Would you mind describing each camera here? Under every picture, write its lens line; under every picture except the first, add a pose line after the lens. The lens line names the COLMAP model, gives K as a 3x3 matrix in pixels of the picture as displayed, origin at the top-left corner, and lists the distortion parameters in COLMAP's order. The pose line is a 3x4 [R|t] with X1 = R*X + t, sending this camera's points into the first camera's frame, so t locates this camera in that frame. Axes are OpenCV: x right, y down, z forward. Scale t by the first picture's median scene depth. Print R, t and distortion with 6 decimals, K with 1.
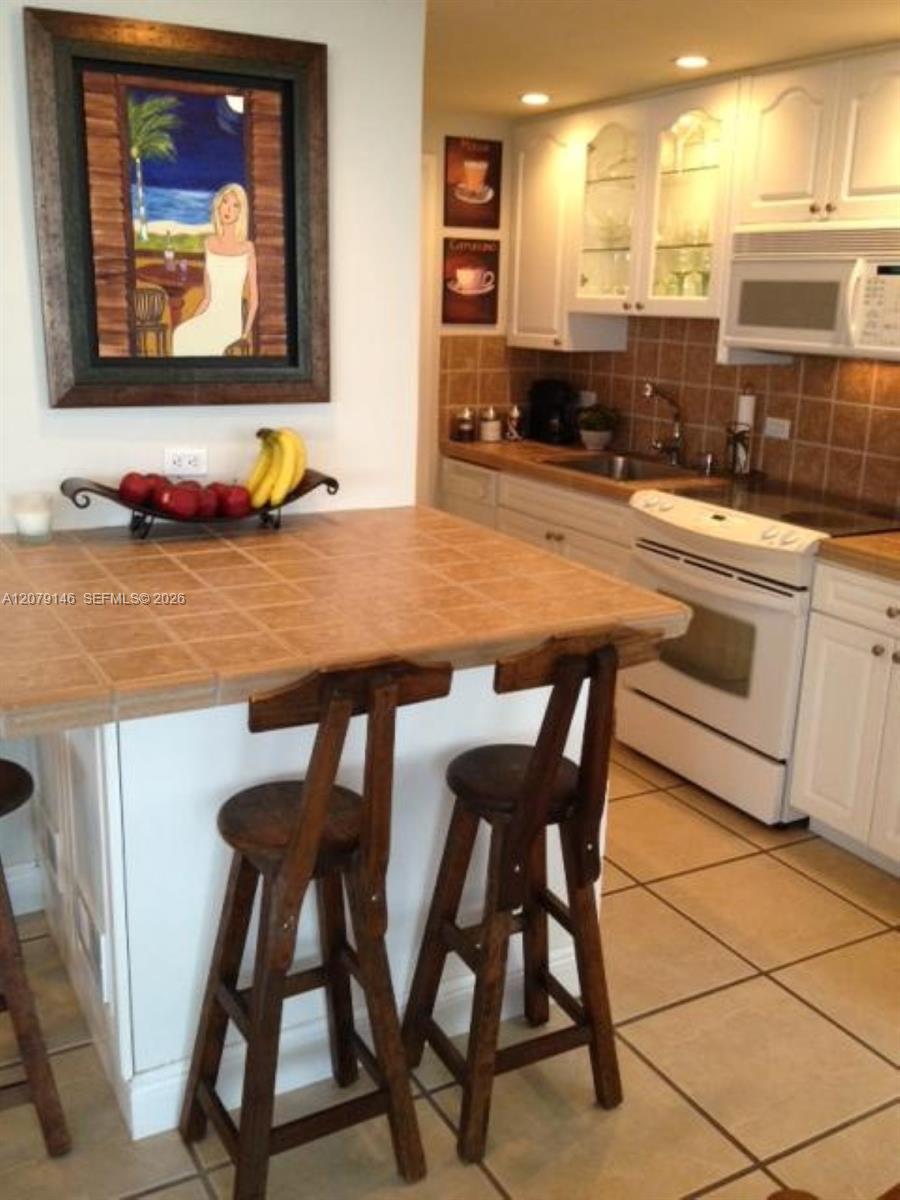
lens RADIAL K [[1138.3, 0, 456.6], [0, 1138.3, 605.8], [0, 0, 1]] dist [0.100058, -0.208019]
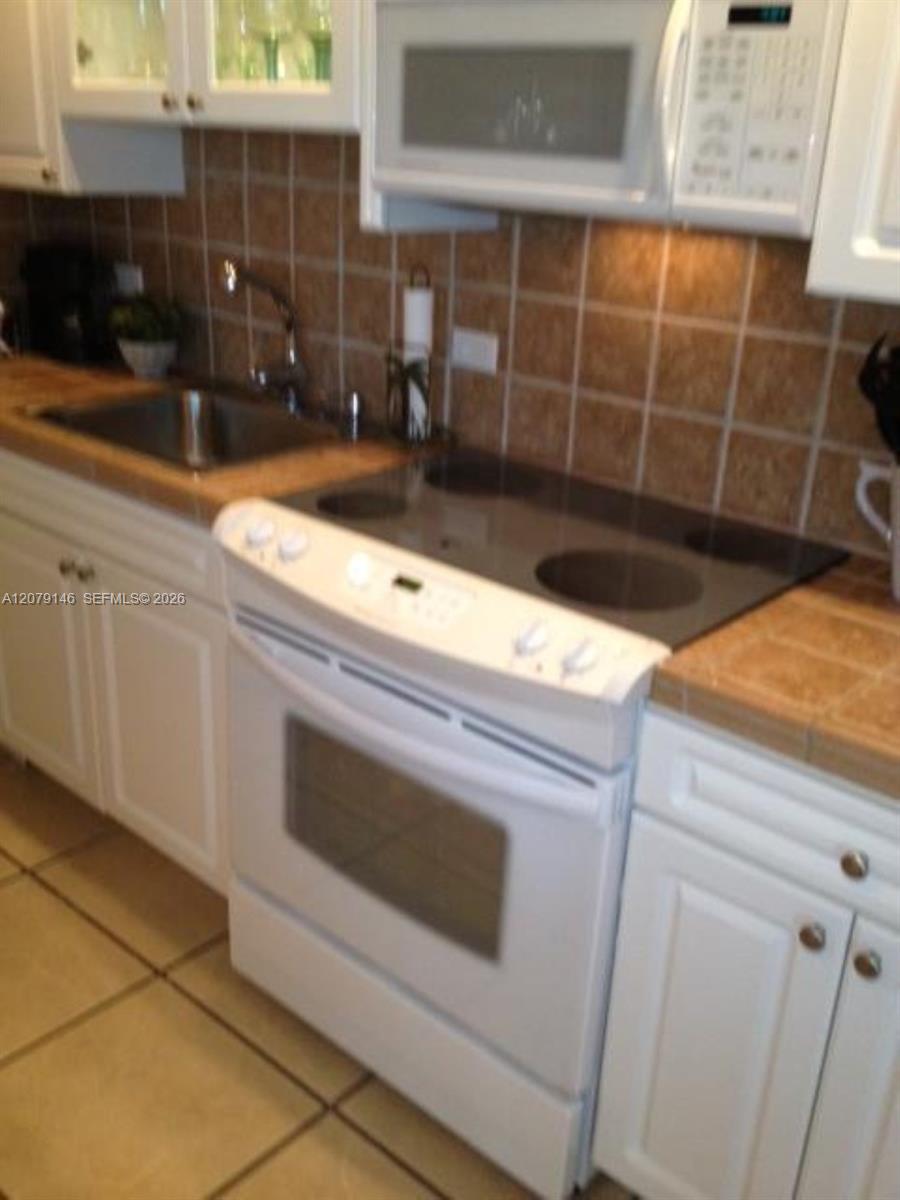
lens RADIAL K [[1119.8, 0, 454.8], [0, 1119.8, 608.3], [0, 0, 1]] dist [0.125848, -0.208394]
pose [[0.943120, -0.110346, 0.313604, 0.095303], [0.065995, 0.986677, 0.148706, -0.122377], [-0.325835, -0.119552, 0.937837, 0.519980]]
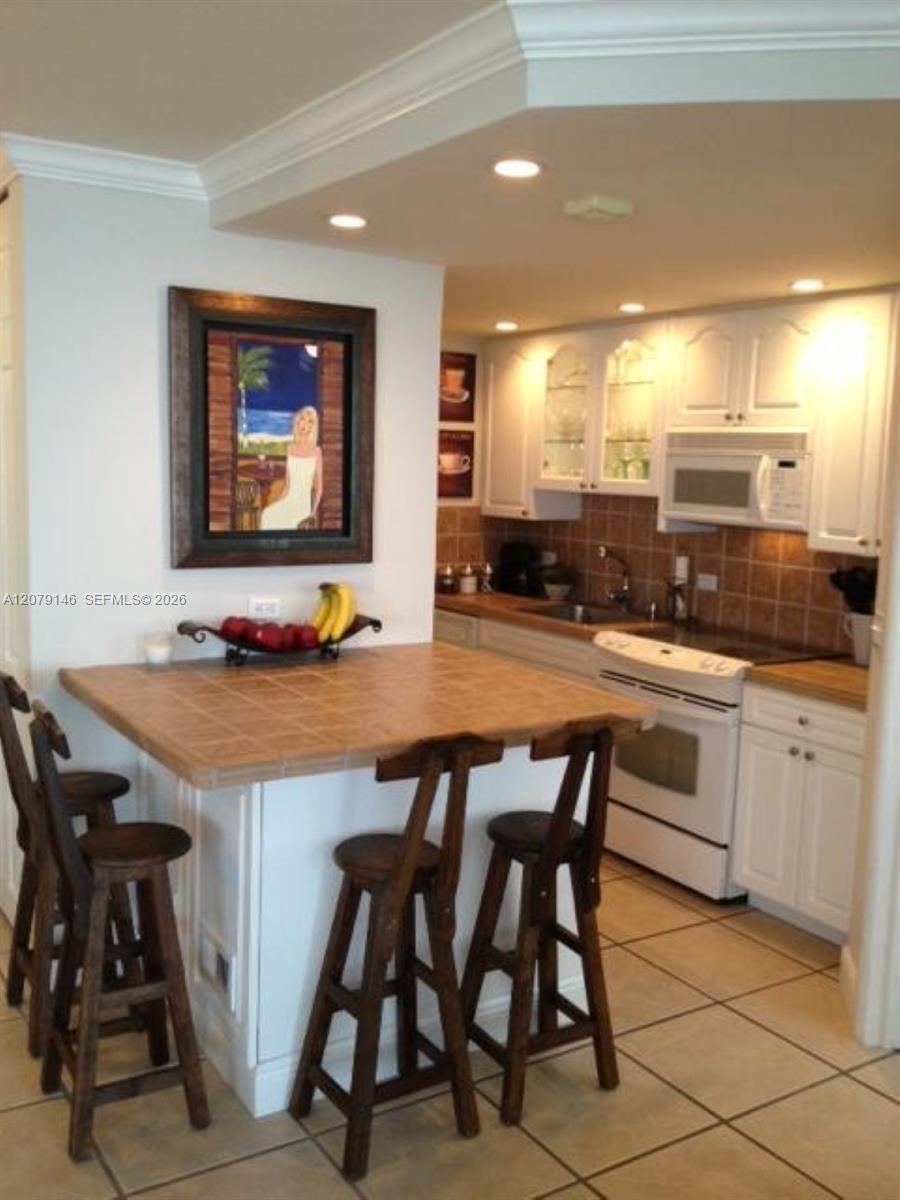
lens RADIAL K [[1138.3, 0, 456.6], [0, 1138.3, 605.8], [0, 0, 1]] dist [0.100058, -0.208019]
pose [[0.998195, -0.005078, 0.059845, -0.070293], [0.013099, 0.990838, -0.134415, 0.035722], [-0.058614, 0.134957, 0.989116, -0.219918]]
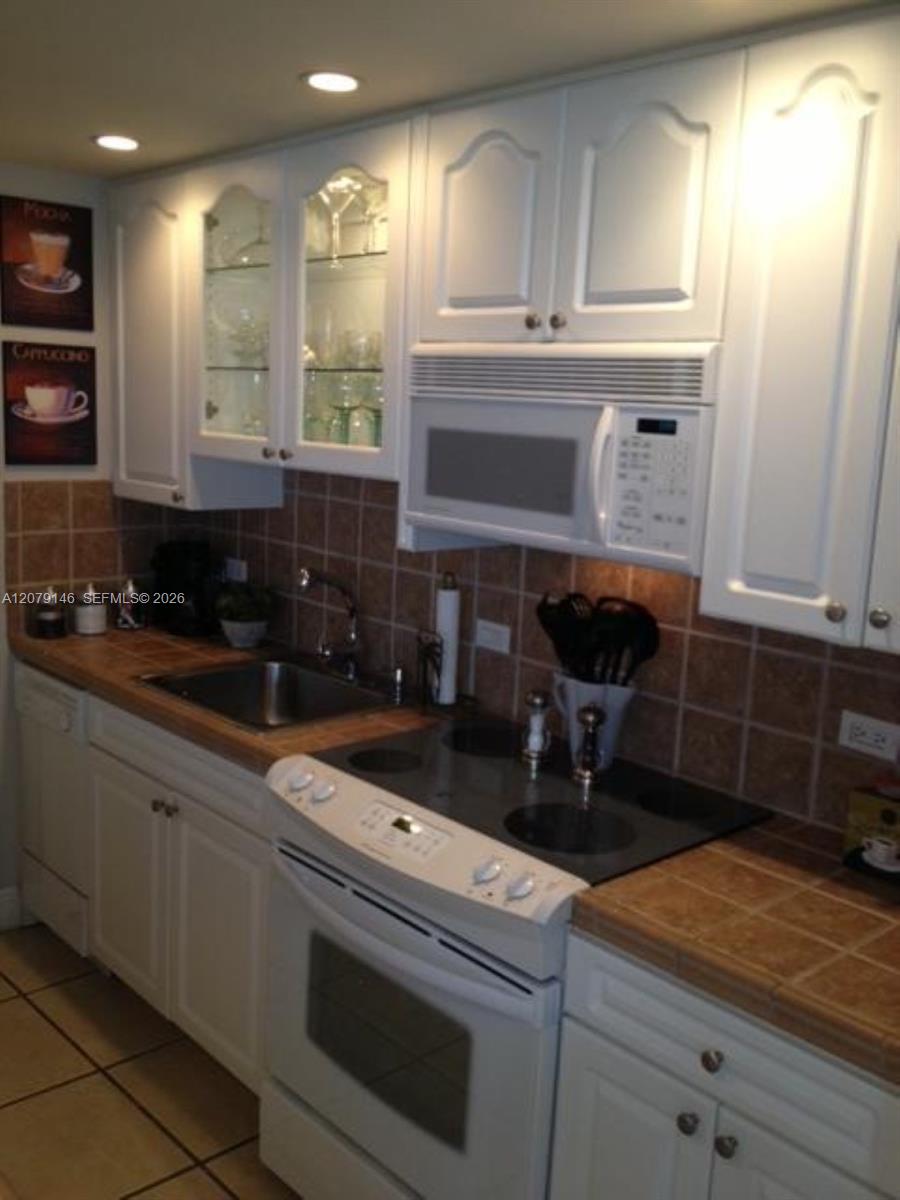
lens RADIAL K [[1138.3, 0, 456.6], [0, 1138.3, 605.8], [0, 0, 1]] dist [0.100058, -0.208019]
pose [[0.973079, -0.022344, 0.229388, 0.112641], [0.040982, 0.996203, -0.076810, -0.131346], [-0.226800, 0.084143, 0.970300, 0.378716]]
